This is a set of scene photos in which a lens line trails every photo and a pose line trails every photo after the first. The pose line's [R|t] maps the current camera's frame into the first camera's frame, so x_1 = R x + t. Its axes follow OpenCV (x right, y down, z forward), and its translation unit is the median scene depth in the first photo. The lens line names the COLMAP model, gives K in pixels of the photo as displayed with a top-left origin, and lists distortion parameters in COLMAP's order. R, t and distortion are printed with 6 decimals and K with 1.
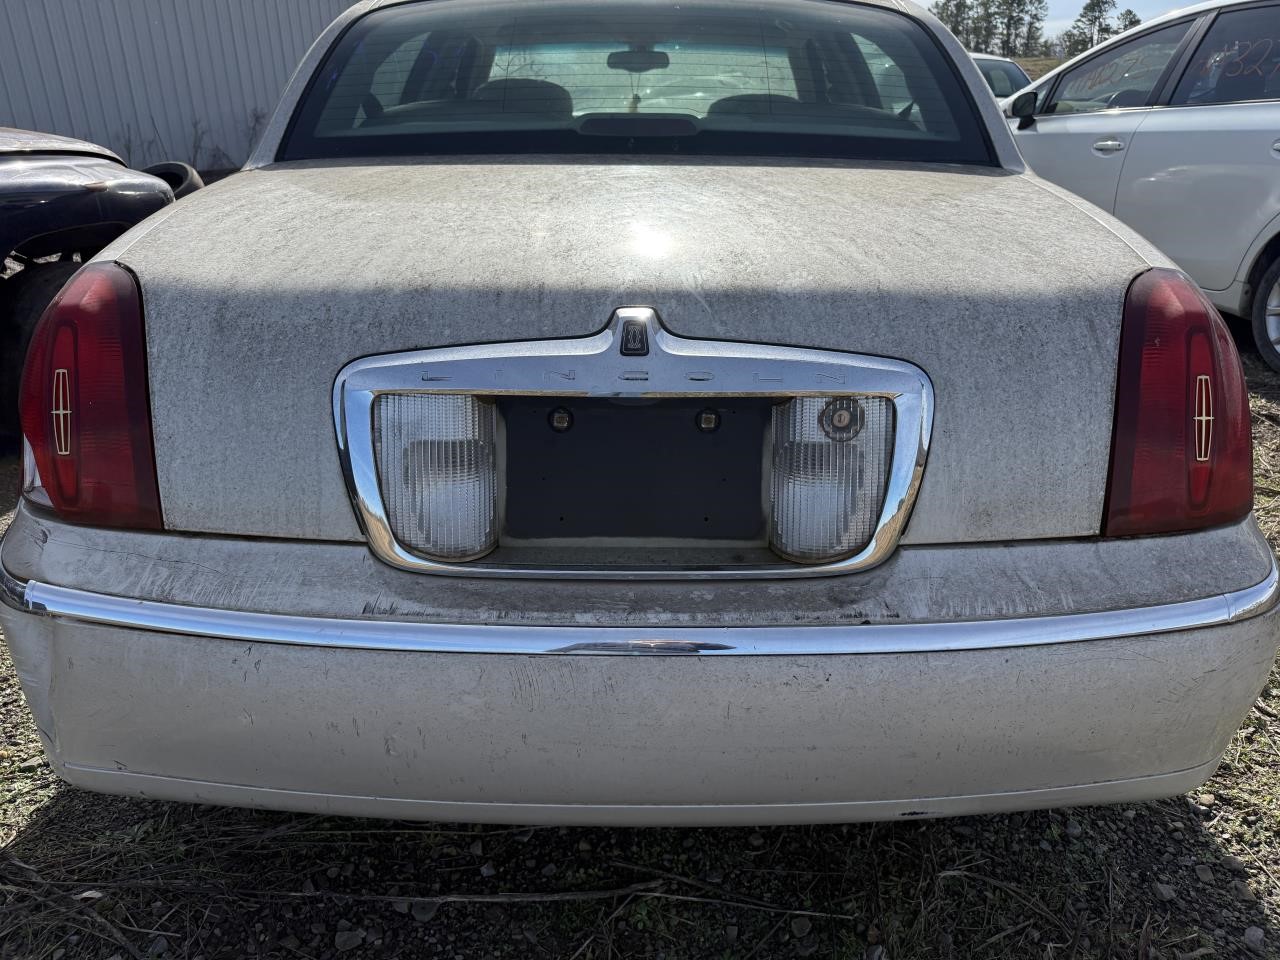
lens RADIAL K [[916.8, 0, 640.4], [0, 916.8, 479.9], [0, 0, 1]] dist [0.033787, -0.037840]
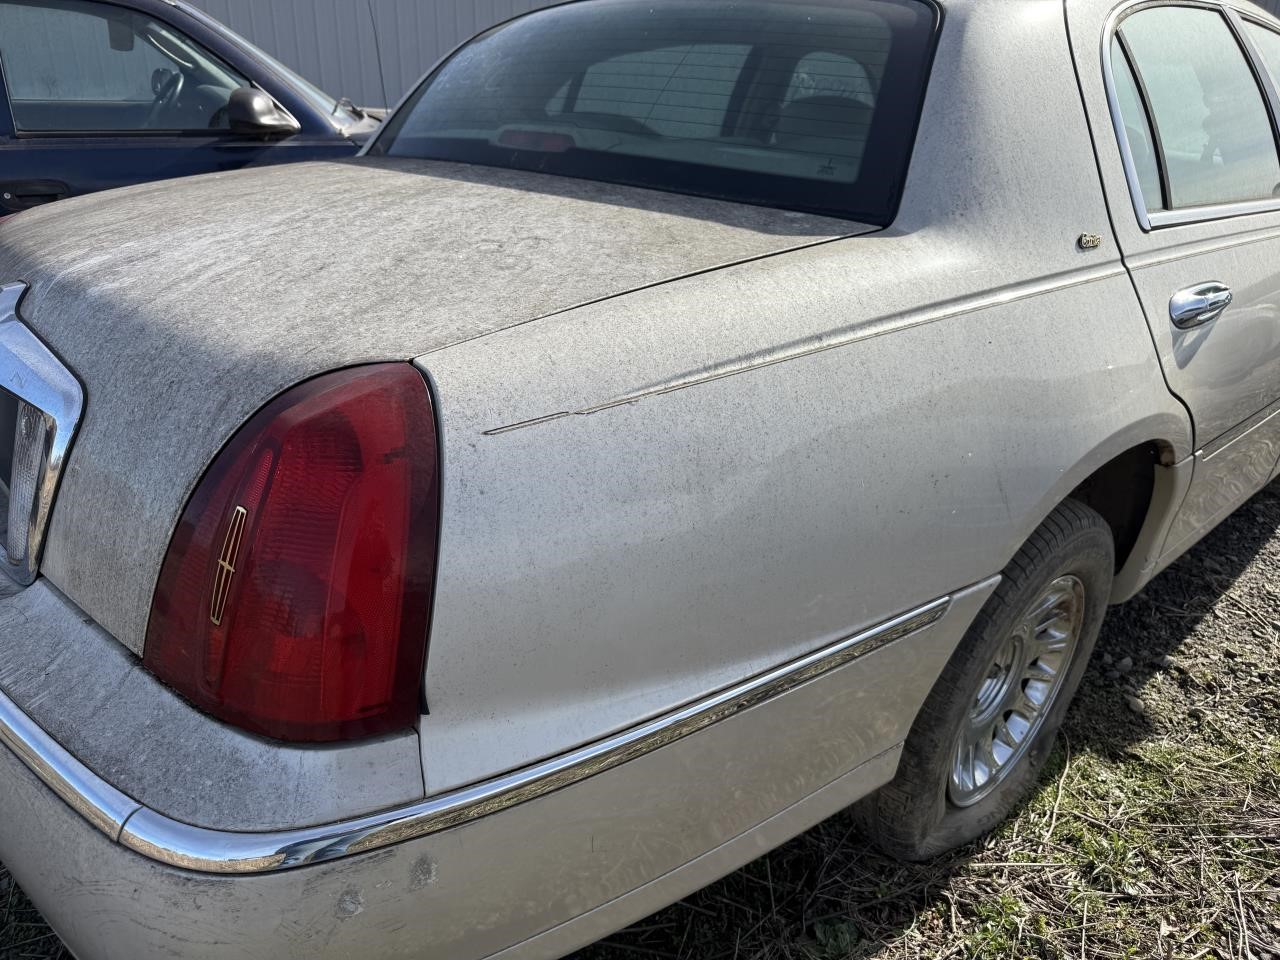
lens RADIAL K [[916.8, 0, 639.3], [0, 916.8, 482.8], [0, 0, 1]] dist [0.033787, -0.037840]
pose [[0.682294, 0.296987, -0.668037, 1.263723], [-0.311504, 0.944770, 0.101862, -0.292569], [0.661393, 0.138597, 0.737123, 0.680743]]
